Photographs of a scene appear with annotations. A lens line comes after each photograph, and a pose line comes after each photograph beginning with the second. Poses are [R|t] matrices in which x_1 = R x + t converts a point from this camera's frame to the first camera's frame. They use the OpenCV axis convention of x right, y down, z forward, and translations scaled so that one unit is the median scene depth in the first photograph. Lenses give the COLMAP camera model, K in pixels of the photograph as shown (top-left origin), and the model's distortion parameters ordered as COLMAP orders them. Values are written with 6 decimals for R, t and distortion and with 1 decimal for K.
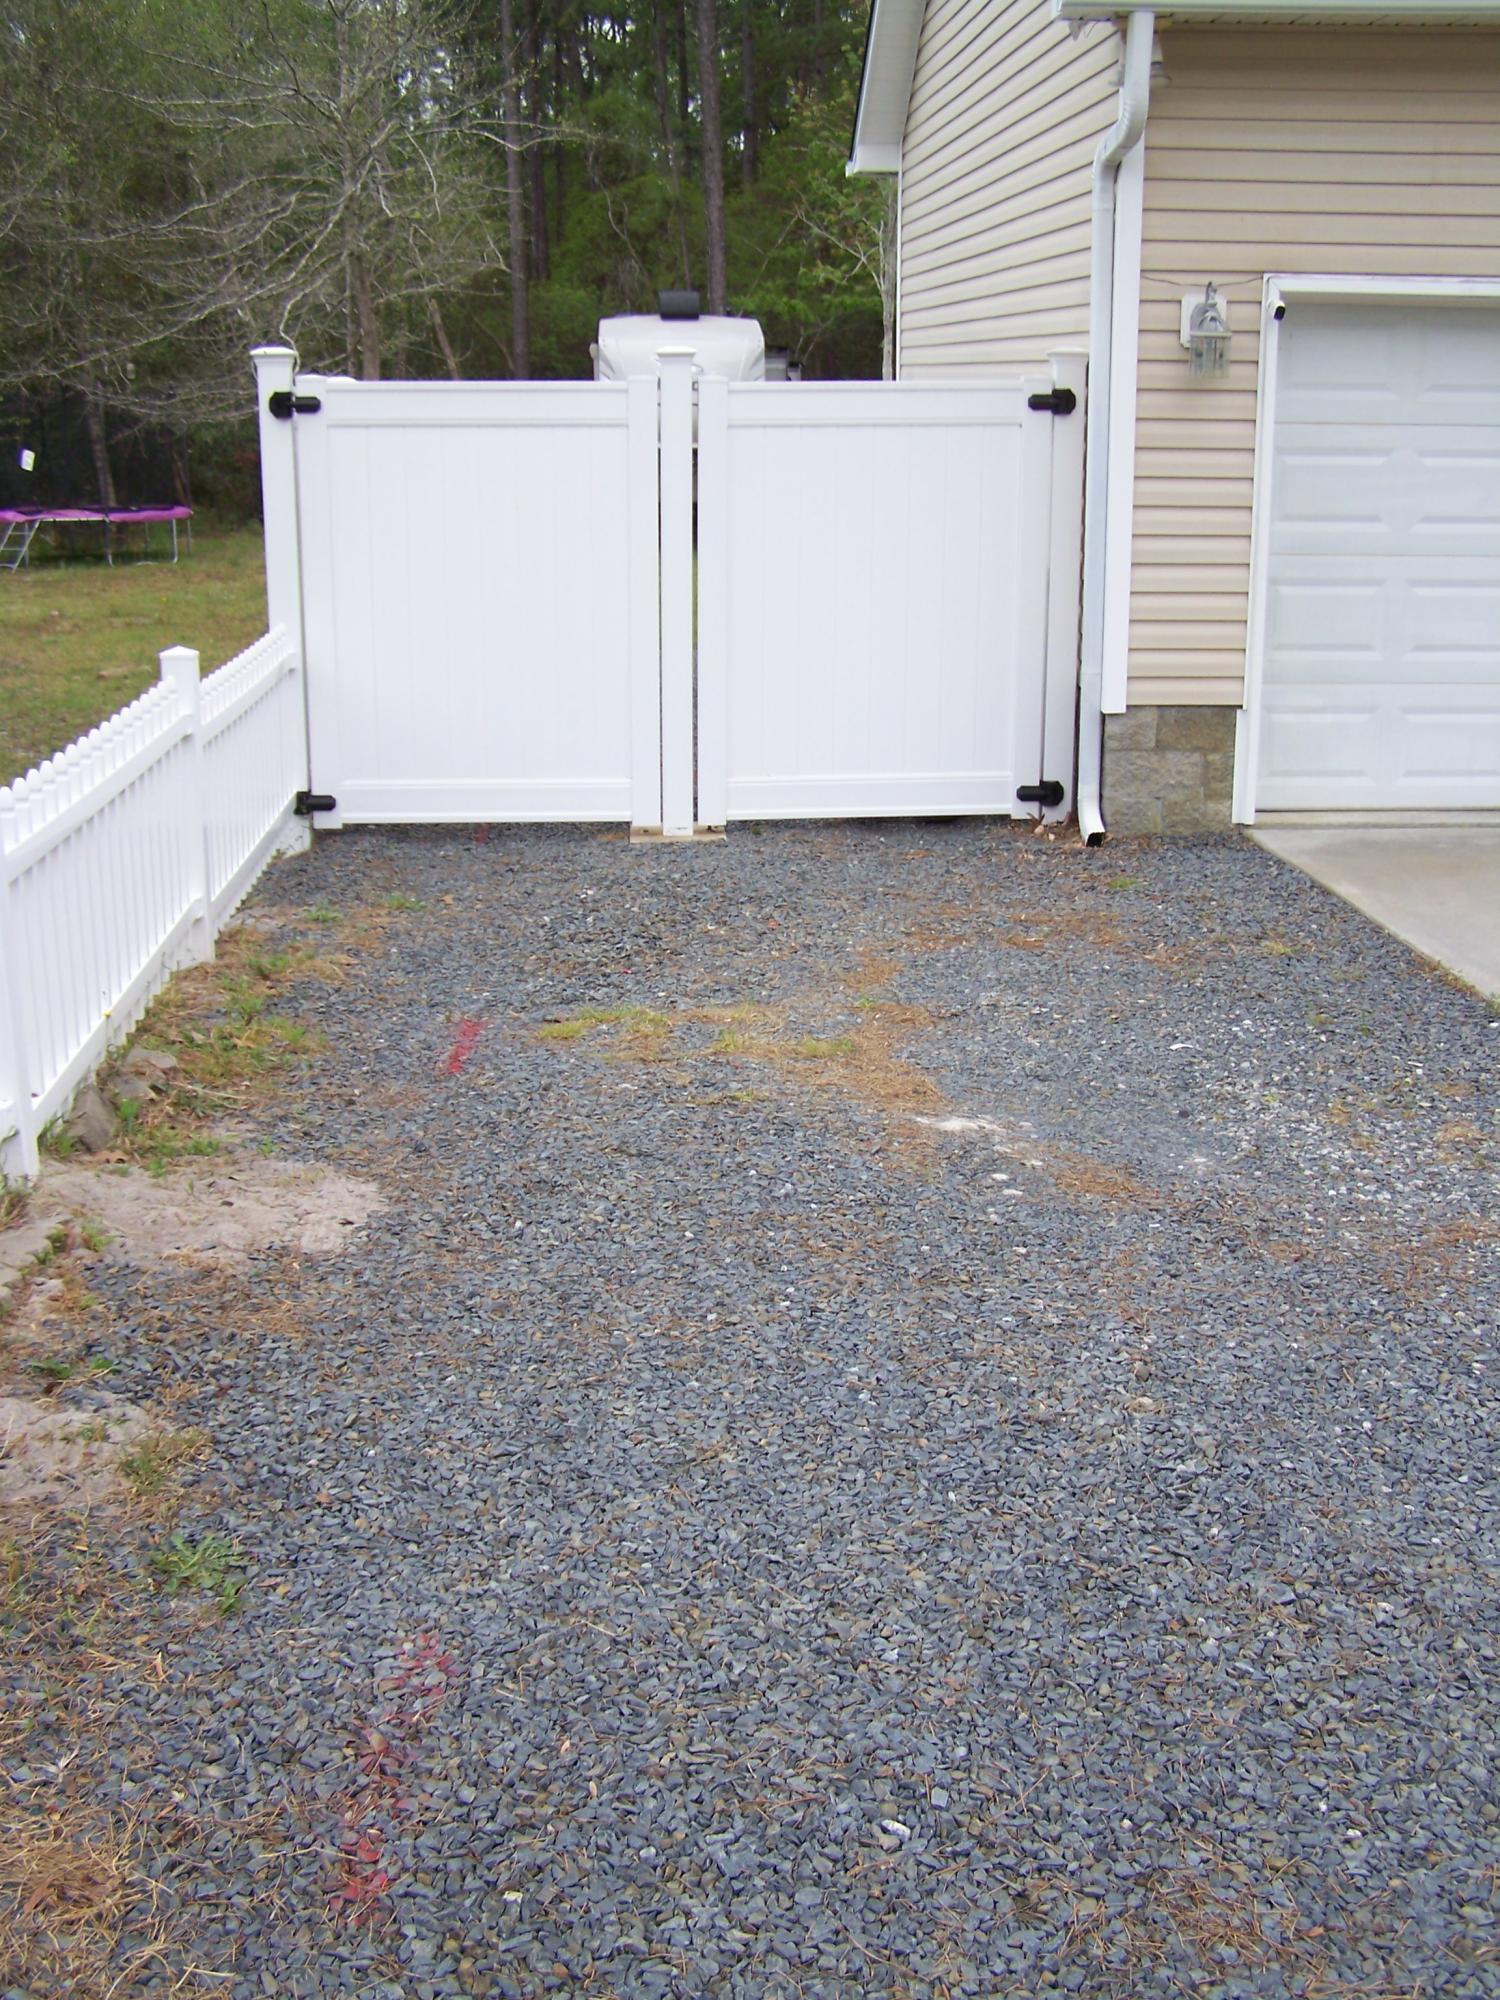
lens RADIAL K [[2288.7, 0, 737.2], [0, 2288.7, 981.8], [0, 0, 1]] dist [-0.094035, 0.000000]
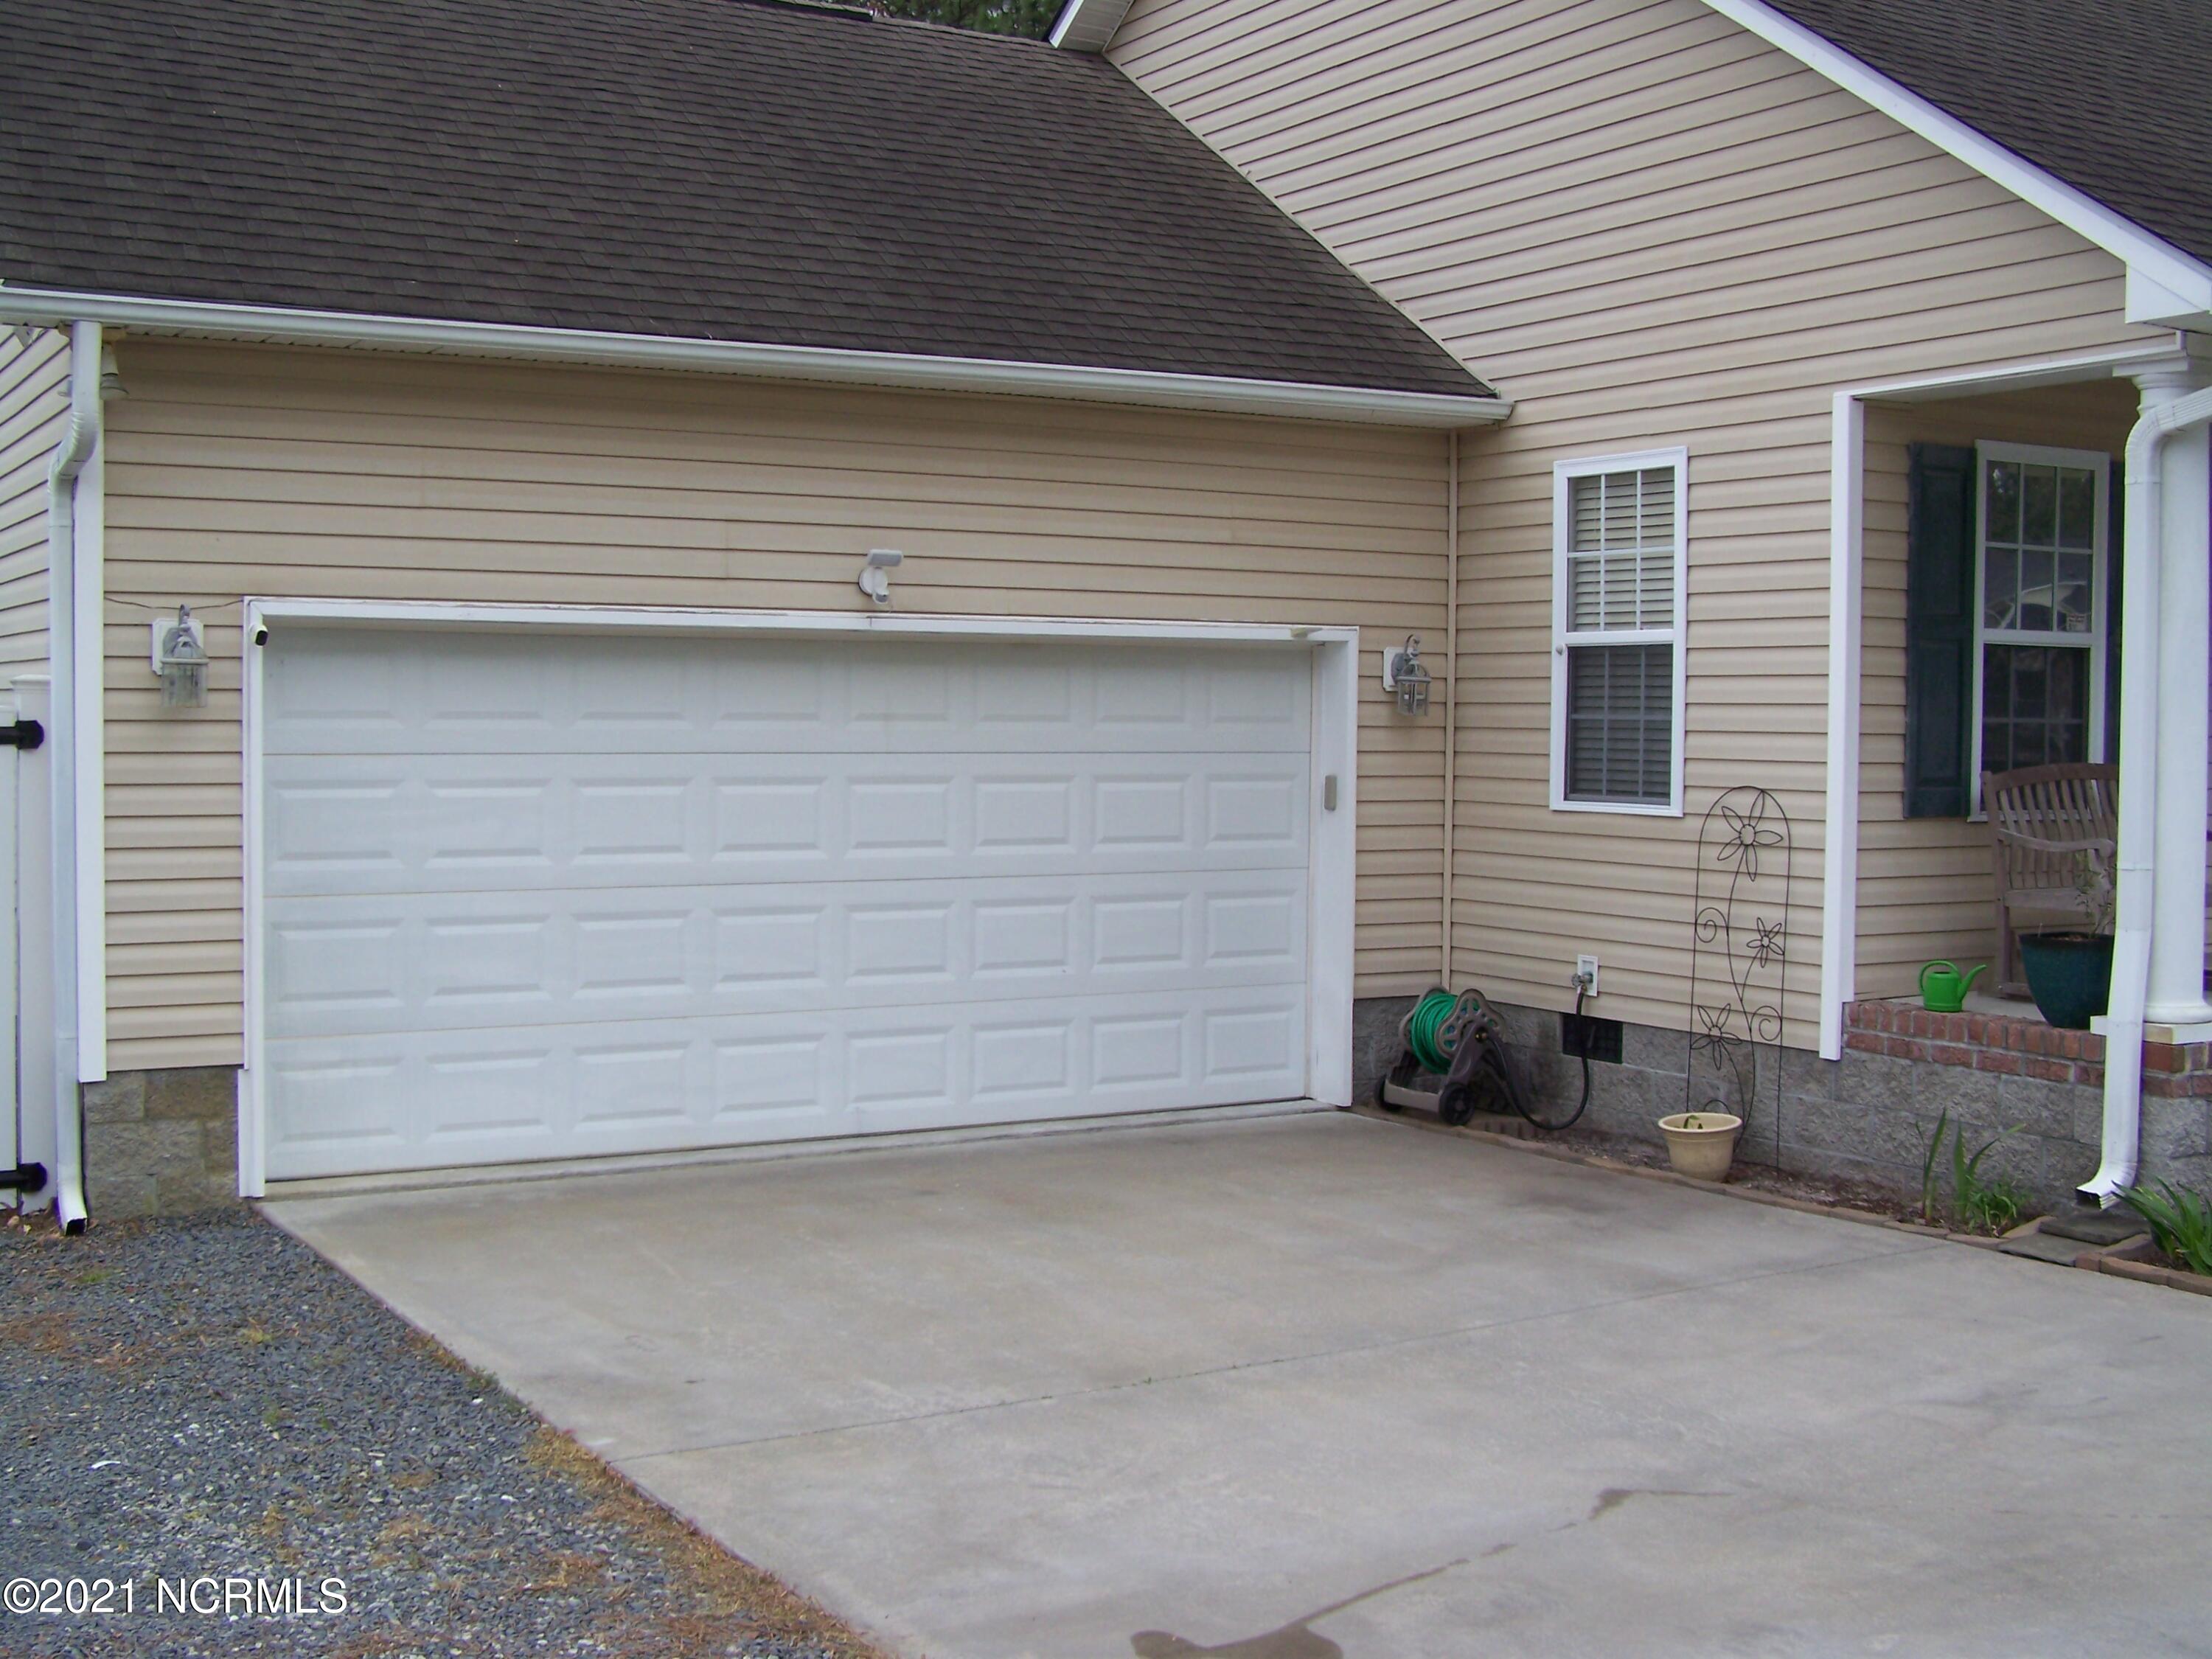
lens RADIAL K [[2531.3, 0, 1035.7], [0, 2531.3, 806.4], [0, 0, 1]] dist [-0.094035, 0.000000]
pose [[0.899971, -0.013990, 0.435725, 0.077186], [0.108434, 0.975257, -0.192653, 0.003490], [-0.422249, 0.220629, 0.879221, -0.022460]]
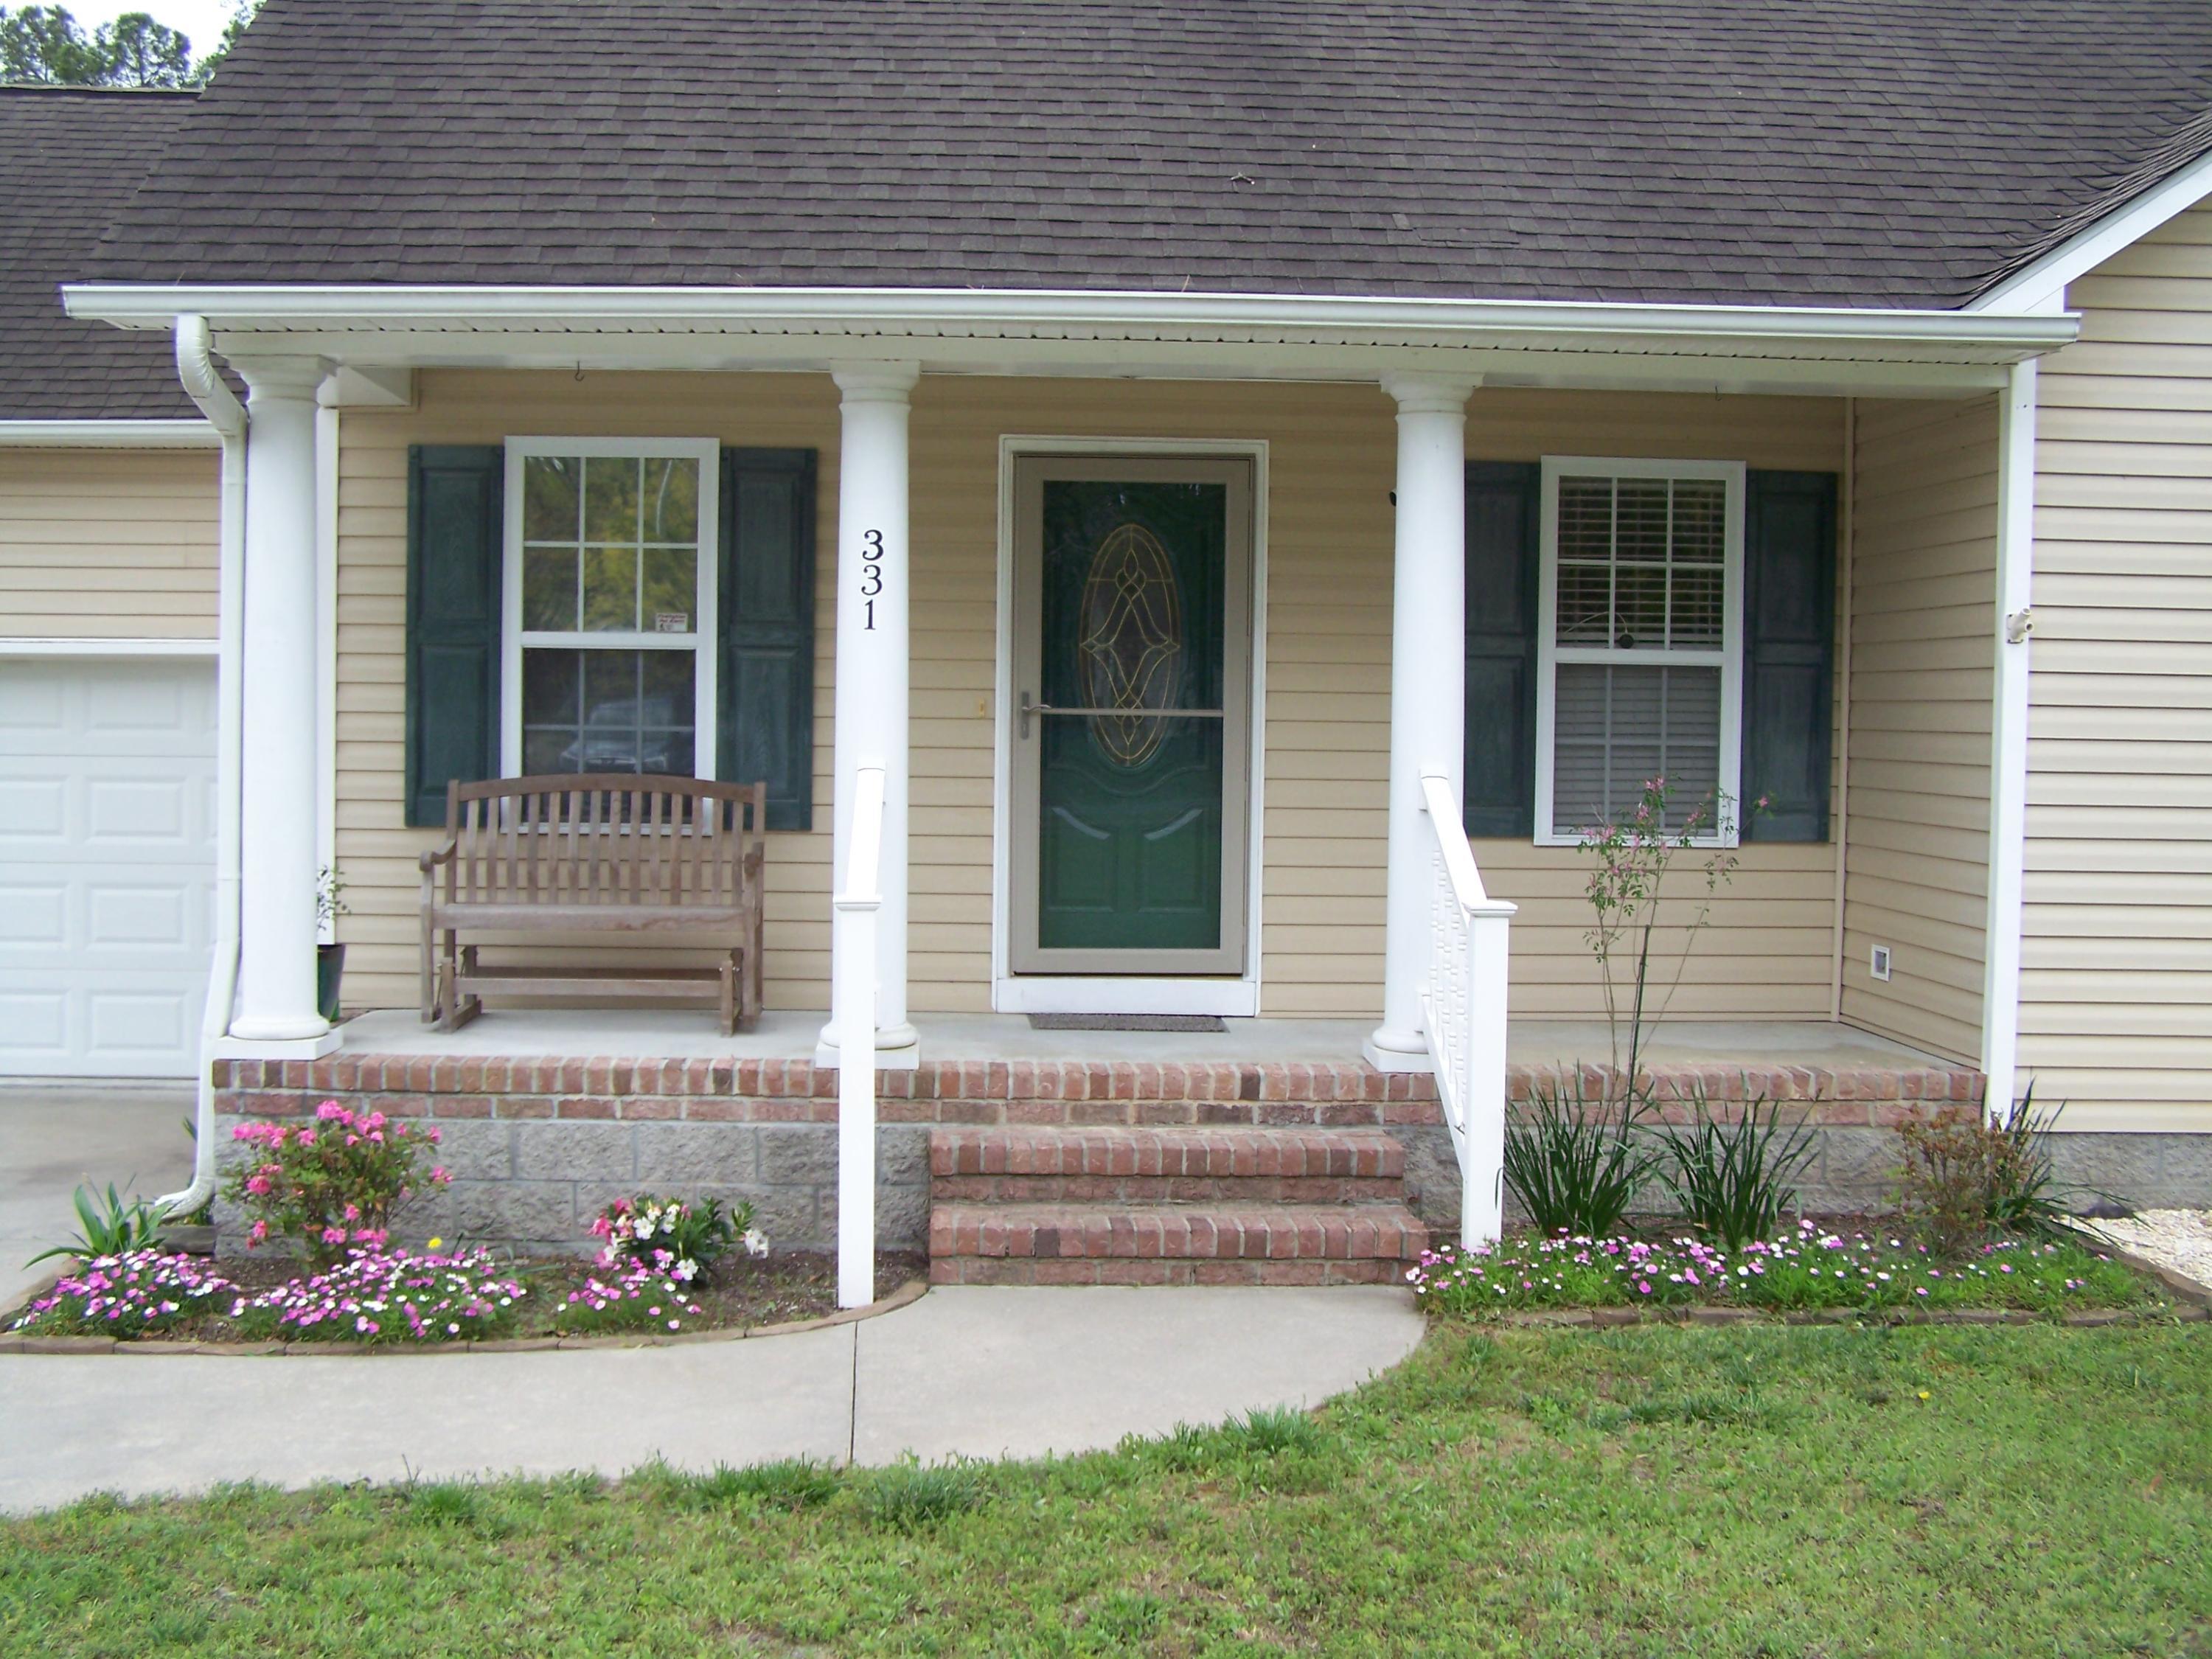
lens RADIAL K [[2531.3, 0, 1056.1], [0, 2531.3, 821.1], [0, 0, 1]] dist [-0.094035, 0.000000]
pose [[0.999057, 0.008849, -0.042507, 1.244133], [-0.017856, 0.976128, -0.216461, 0.067659], [0.039577, 0.217016, 0.975365, -0.271390]]
